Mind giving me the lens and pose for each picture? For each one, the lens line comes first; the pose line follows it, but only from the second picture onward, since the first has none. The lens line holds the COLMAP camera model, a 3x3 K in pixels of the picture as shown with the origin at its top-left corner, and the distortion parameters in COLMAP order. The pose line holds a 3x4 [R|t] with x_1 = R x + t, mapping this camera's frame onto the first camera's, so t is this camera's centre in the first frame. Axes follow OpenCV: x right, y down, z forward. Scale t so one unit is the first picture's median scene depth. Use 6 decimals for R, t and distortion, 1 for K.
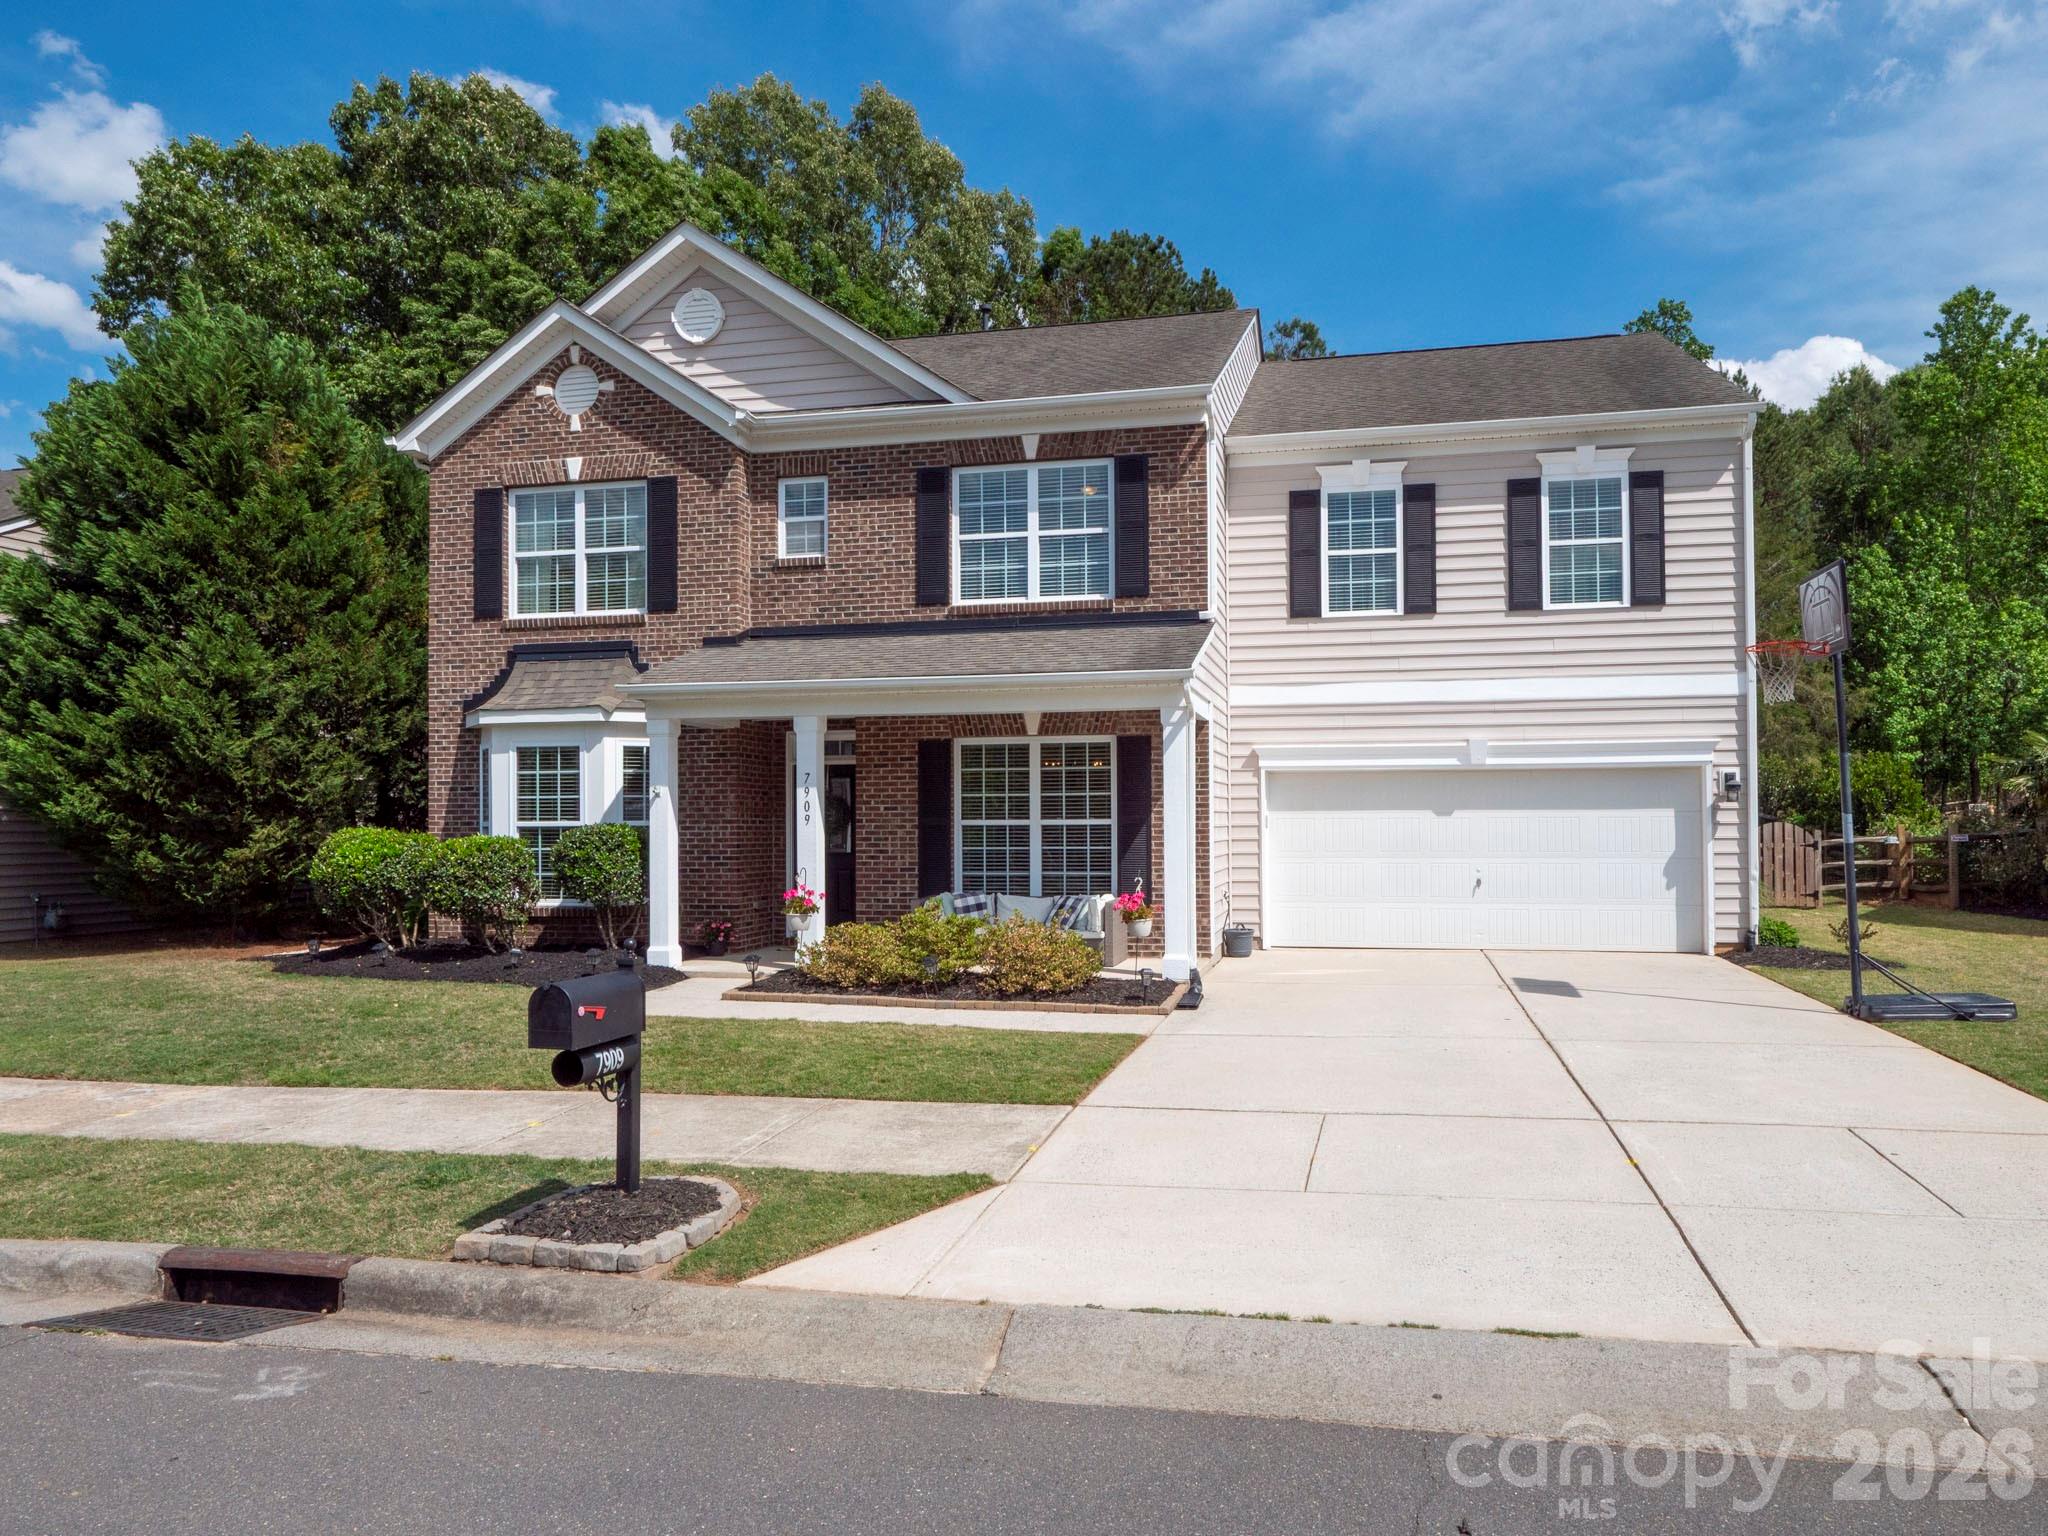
lens RADIAL K [[1290.7, 0, 1052.3], [0, 1290.7, 795.8], [0, 0, 1]] dist [-0.005377, -0.001158]
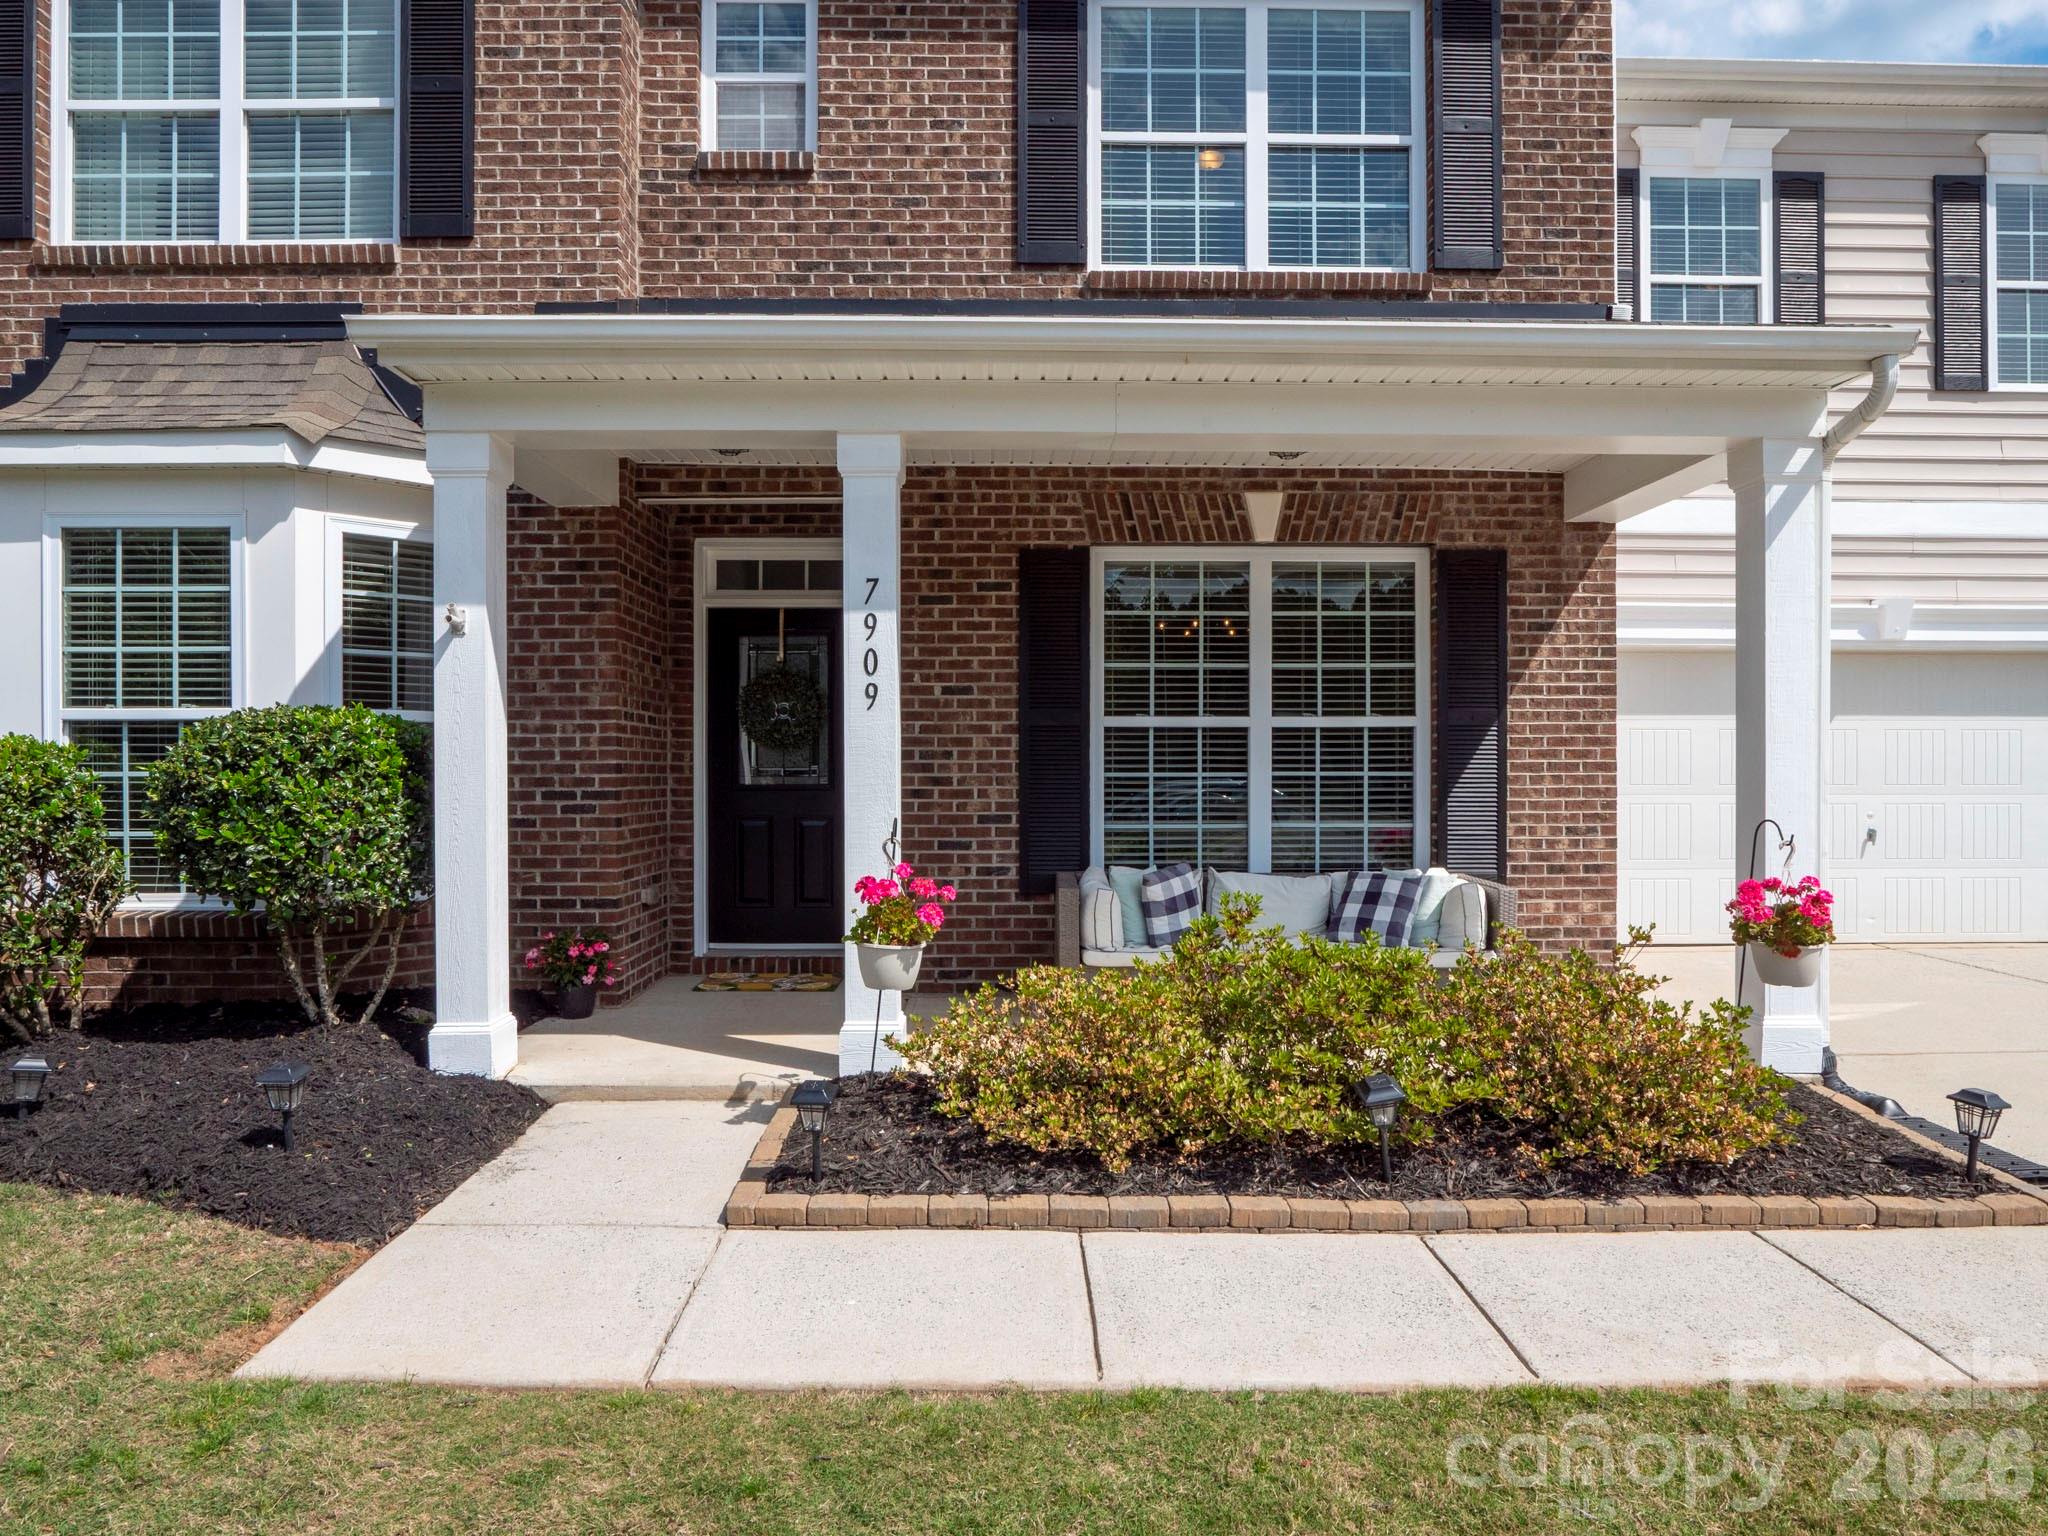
lens RADIAL K [[1240.7, 0, 1024.0], [0, 1240.7, 768.0], [0, 0, 1]] dist [-0.031946, 0.012635]
pose [[0.973839, 0.004270, 0.227199, -0.203242], [-0.009302, 0.999734, 0.021083, 0.028224], [-0.227048, -0.022645, 0.973620, 0.545800]]
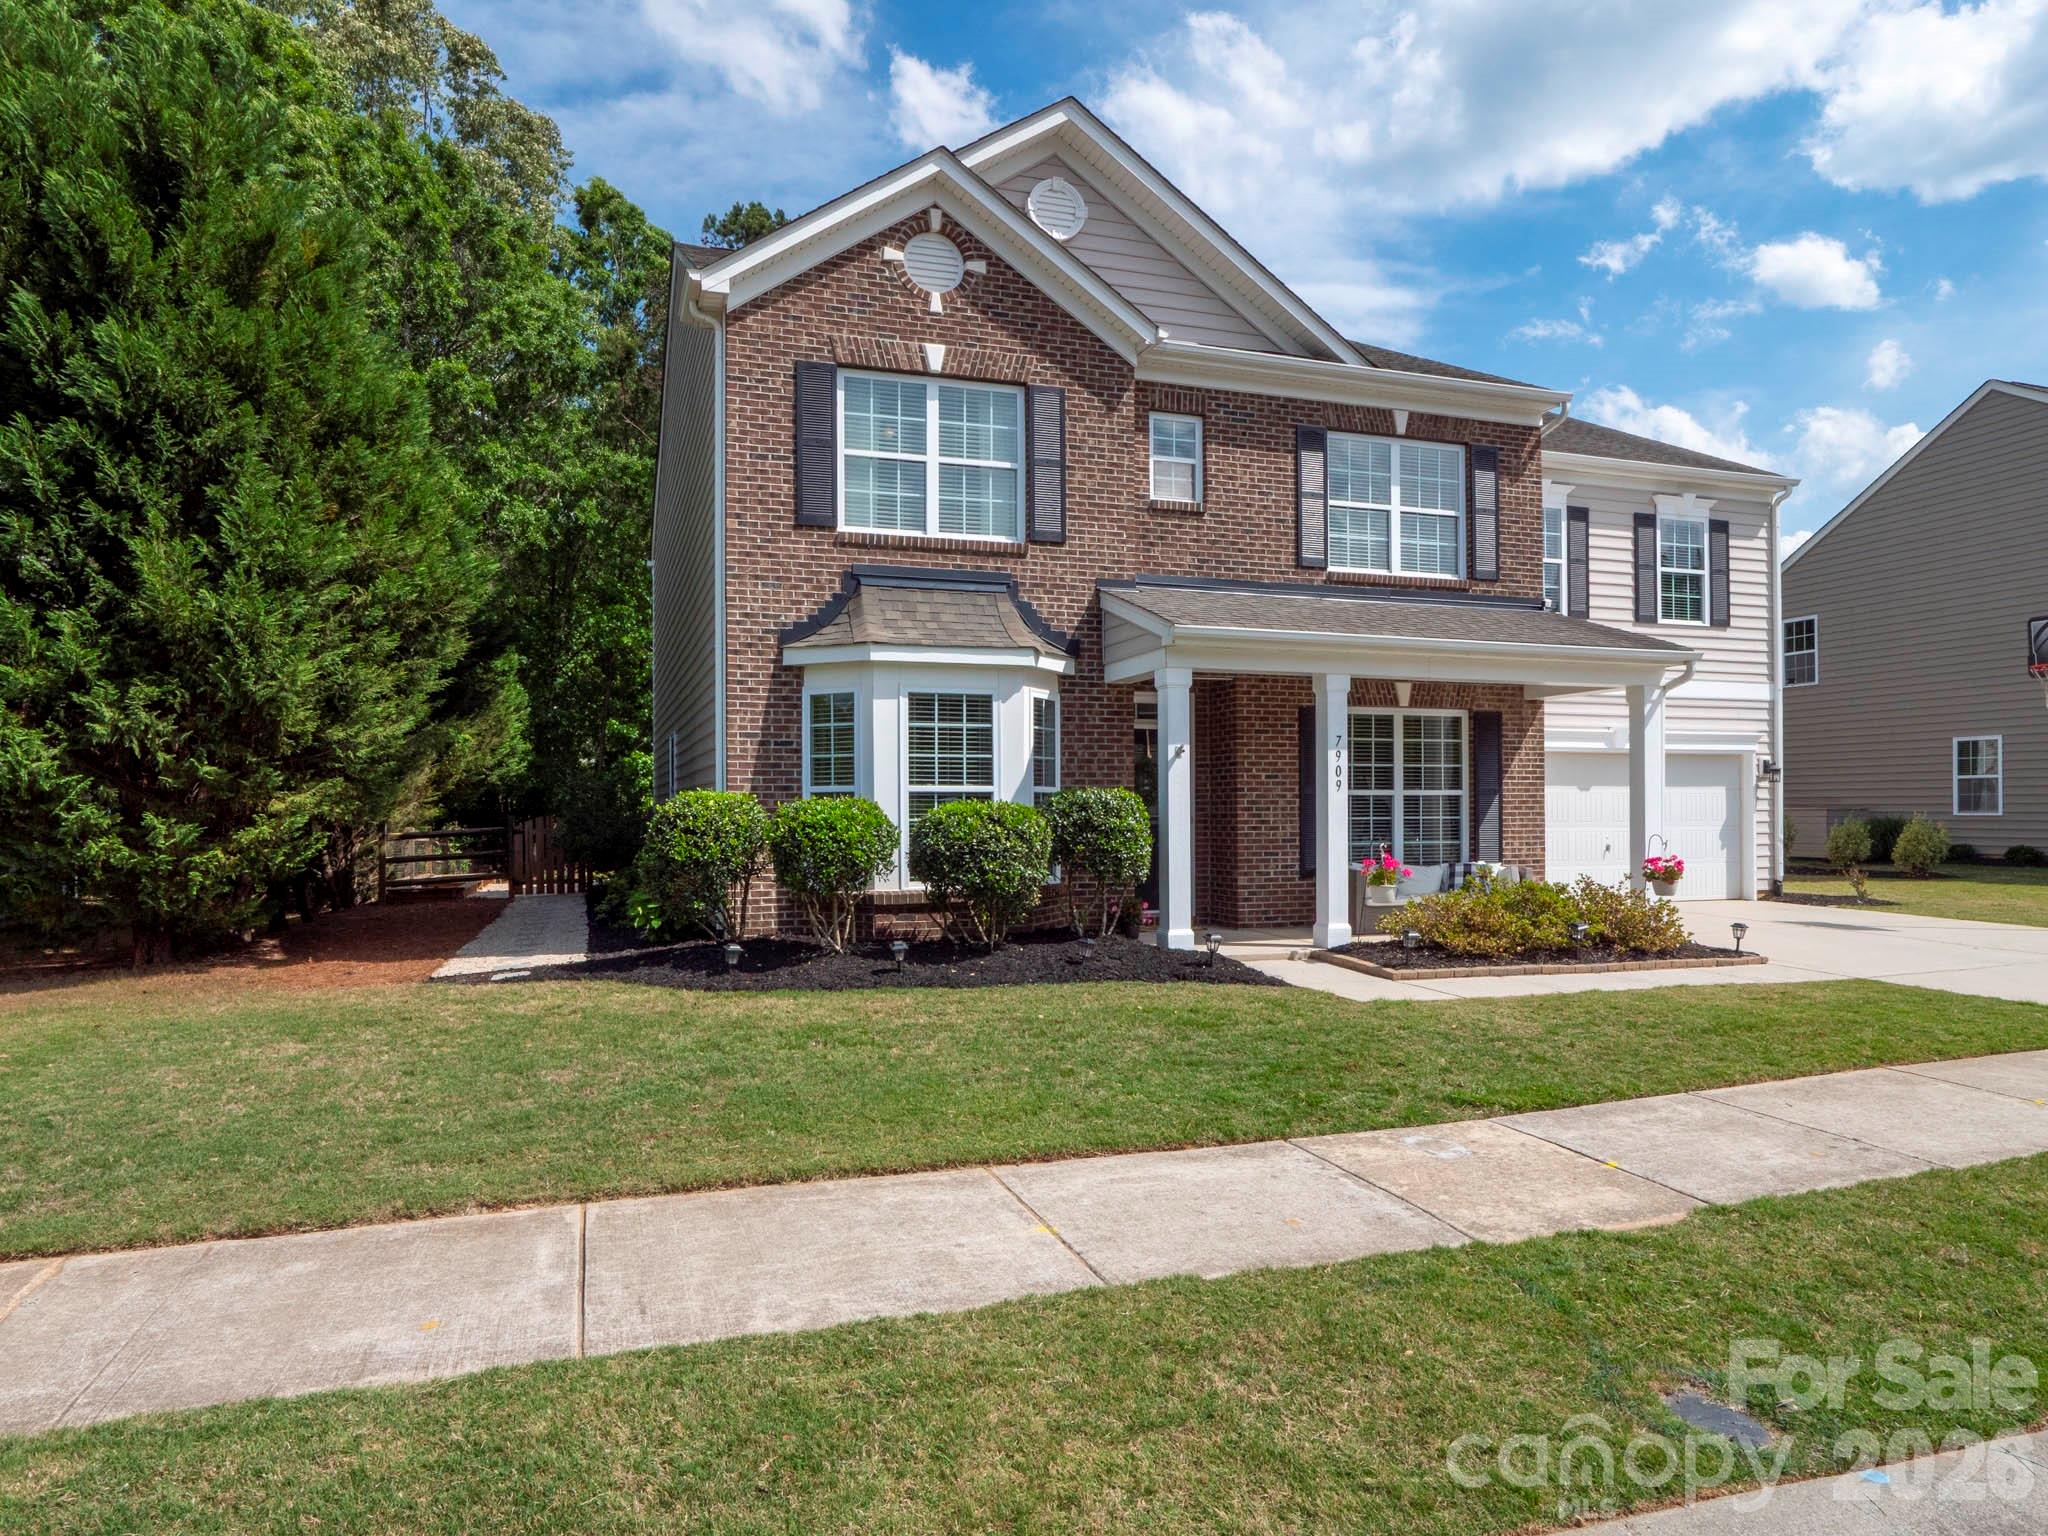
lens RADIAL K [[1216.3, 0, 1006.8], [0, 1216.3, 793.6], [0, 0, 1]] dist [-0.019800, -0.000460]
pose [[0.871404, 0.009660, 0.490472, -0.731246], [-0.013236, 0.999905, 0.003823, 0.021336], [-0.490388, -0.009823, 0.871449, 0.310866]]
